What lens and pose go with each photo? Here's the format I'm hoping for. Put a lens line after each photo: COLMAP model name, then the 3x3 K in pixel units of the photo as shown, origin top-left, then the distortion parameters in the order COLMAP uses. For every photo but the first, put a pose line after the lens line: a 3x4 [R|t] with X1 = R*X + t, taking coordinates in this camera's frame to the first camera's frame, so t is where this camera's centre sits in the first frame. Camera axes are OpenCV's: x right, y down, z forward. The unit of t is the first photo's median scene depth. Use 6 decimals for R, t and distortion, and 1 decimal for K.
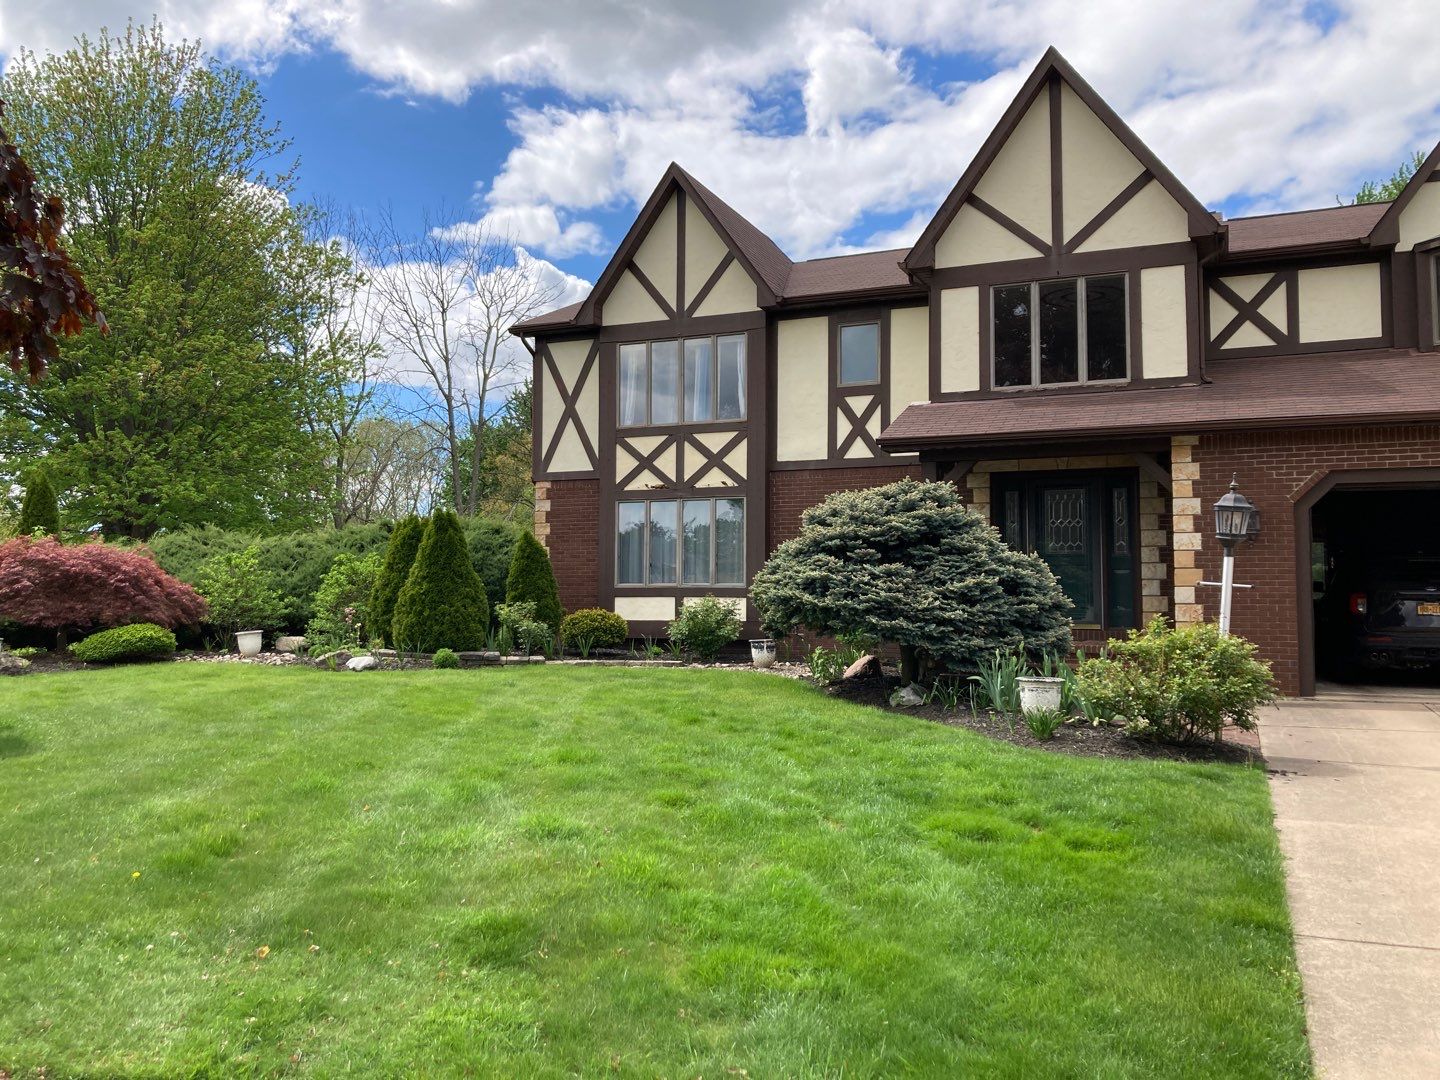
lens RADIAL K [[1171.8, 0, 714.1], [0, 1171.8, 519.4], [0, 0, 1]] dist [0.038301, -0.052718]
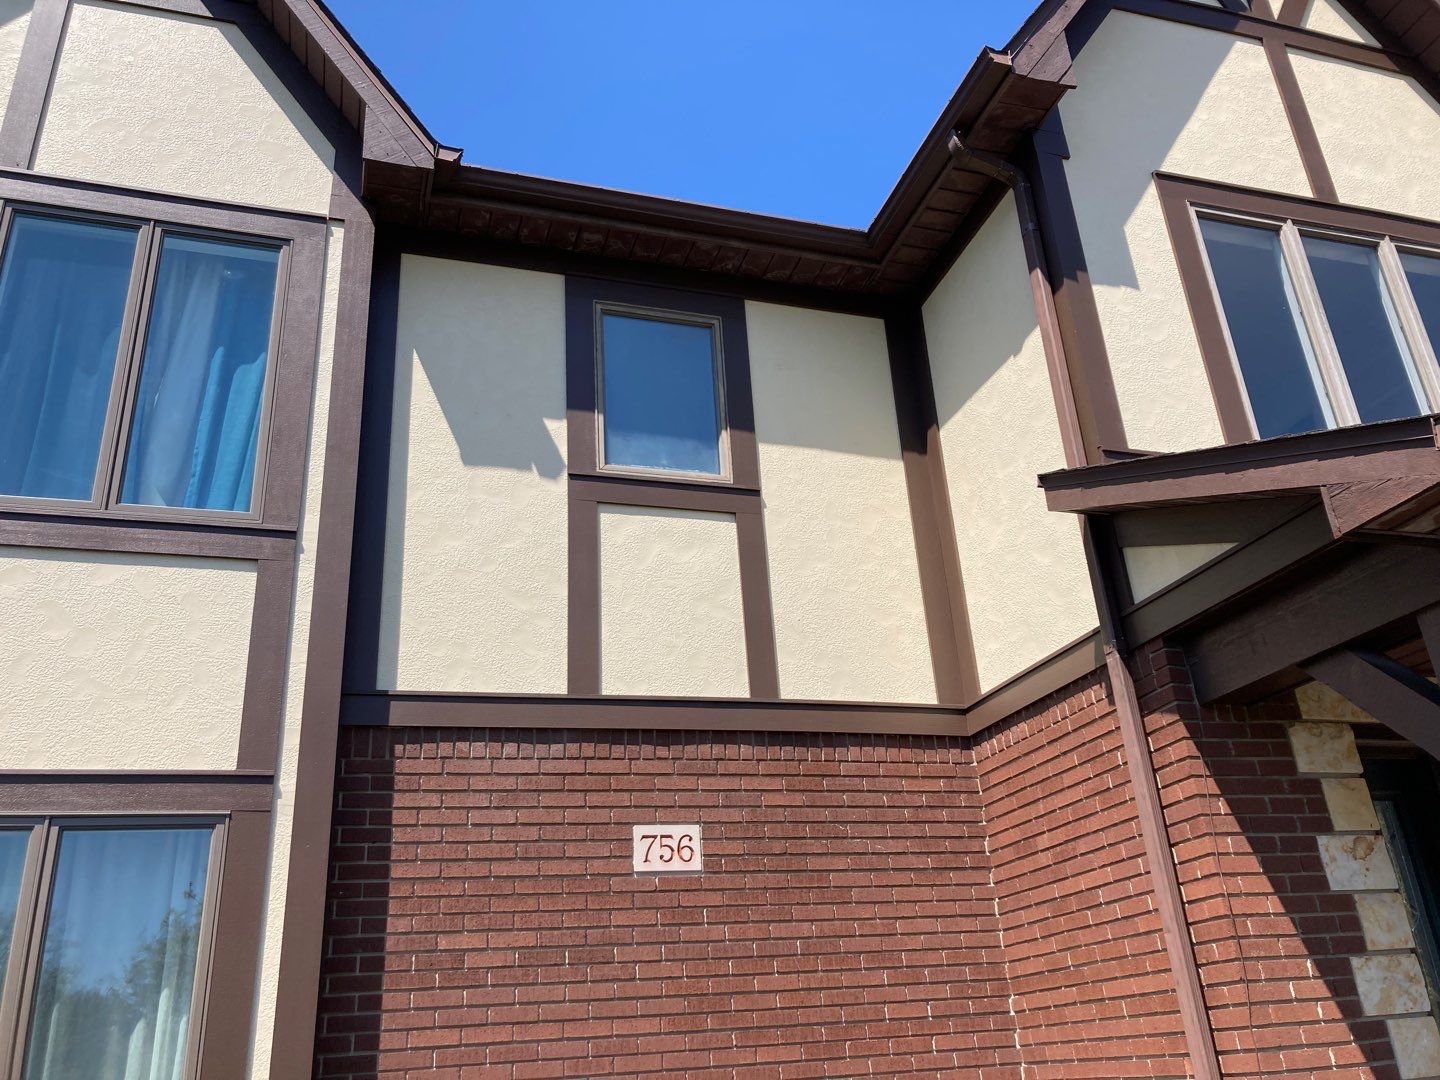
lens RADIAL K [[1171.8, 0, 724.8], [0, 1171.8, 527.0], [0, 0, 1]] dist [0.038301, -0.052718]
pose [[0.756850, 0.228669, 0.612282, -0.063076], [0.021915, 0.927394, -0.373444, 0.018947], [-0.653221, 0.296059, 0.696886, 0.883279]]
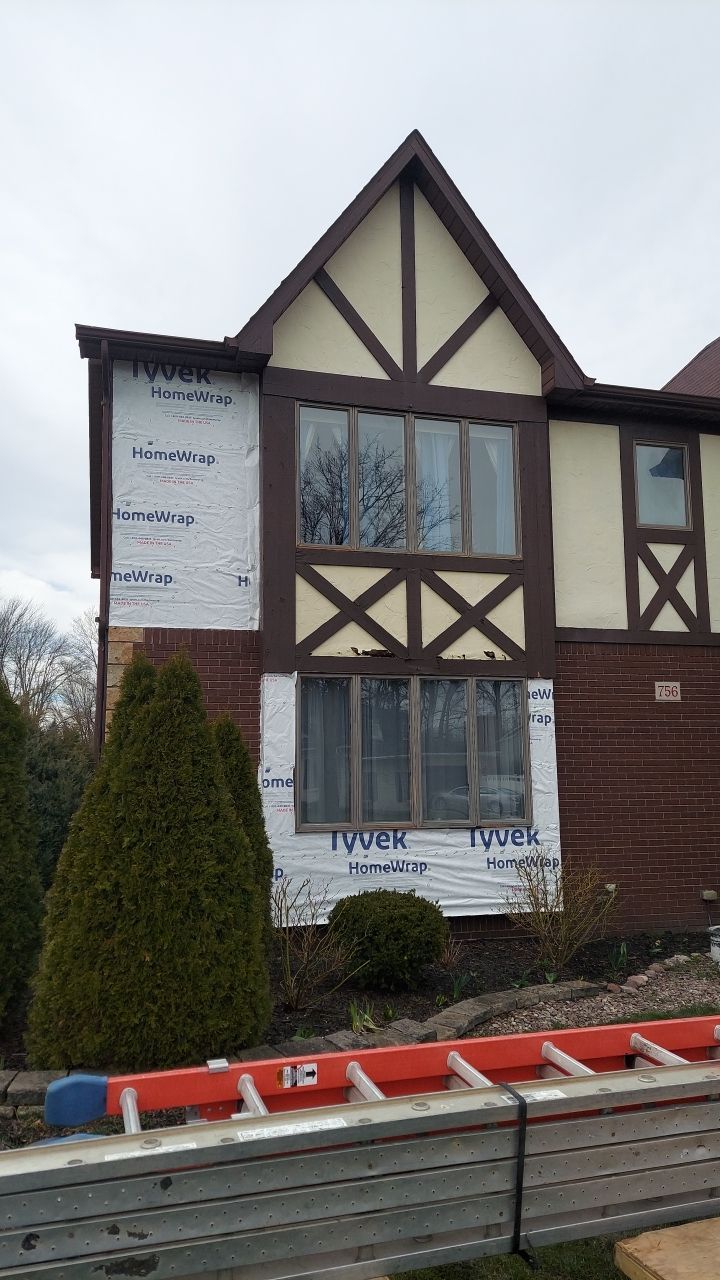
lens RADIAL K [[901.9, 0, 364.0], [0, 901.9, 648.0], [0, 0, 1]] dist [0.115262, -0.104169]
pose [[0.772395, 0.076886, 0.630471, -0.408653], [-0.026381, 0.995673, -0.089103, 0.012175], [-0.634594, 0.052190, 0.771081, 0.793395]]
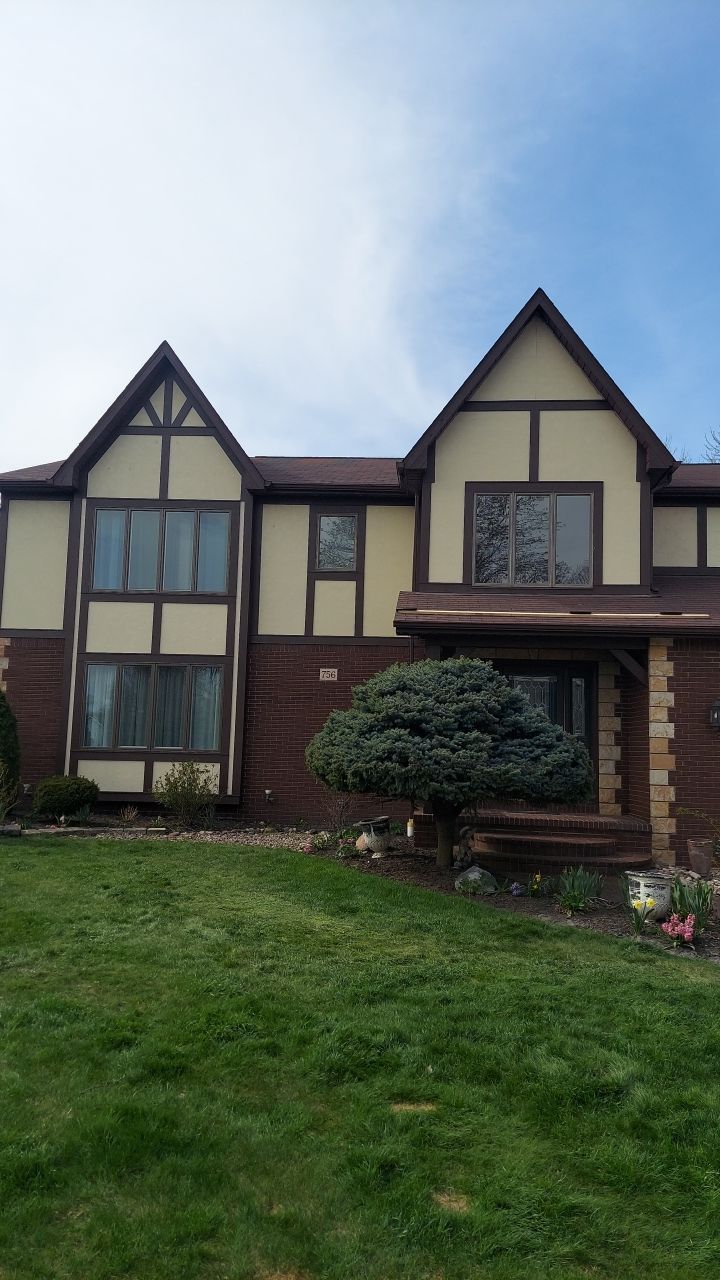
lens RADIAL K [[901.9, 0, 364.7], [0, 901.9, 653.0], [0, 0, 1]] dist [0.115262, -0.104169]
pose [[0.944358, 0.060521, 0.323305, -0.136252], [-0.049840, 0.997906, -0.041222, -0.004256], [-0.325123, 0.022814, 0.945397, 0.222186]]
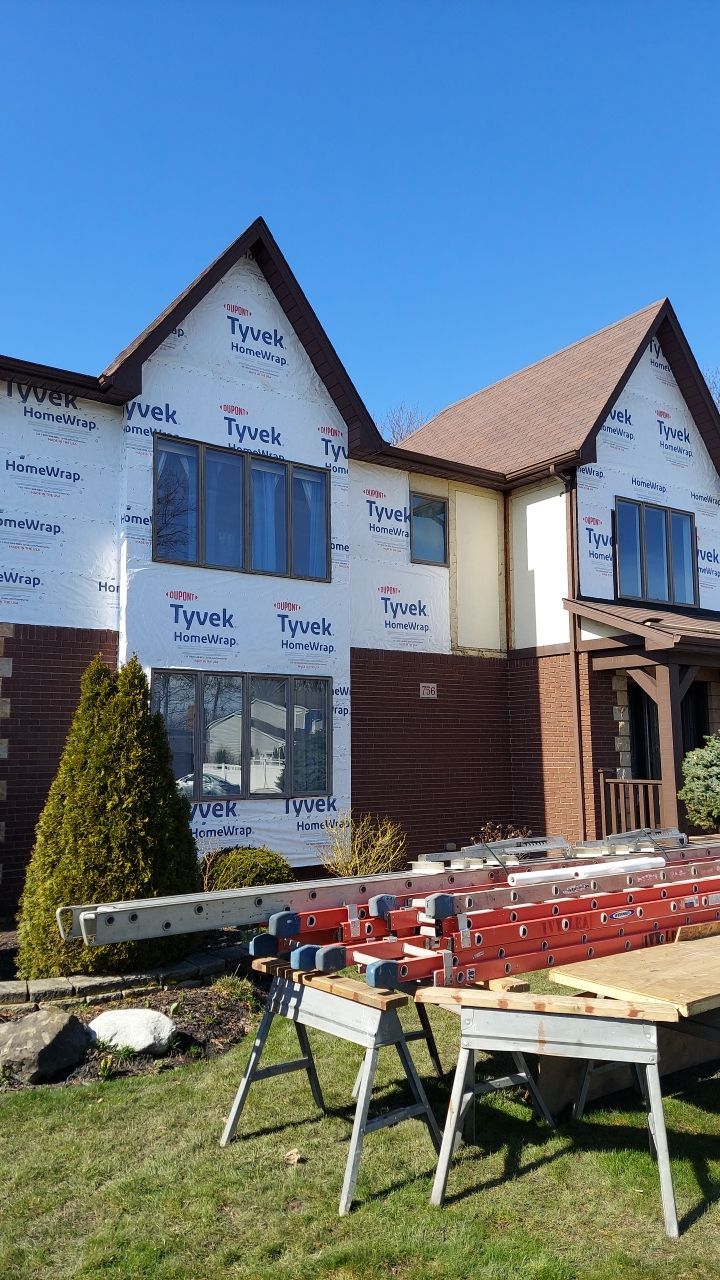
lens RADIAL K [[901.9, 0, 358.7], [0, 901.9, 649.4], [0, 0, 1]] dist [0.115262, -0.104169]
pose [[0.522043, 0.091380, 0.848010, -0.560236], [-0.044214, 0.995807, -0.080088, 0.010921], [-0.851772, 0.004315, 0.523894, 0.779853]]
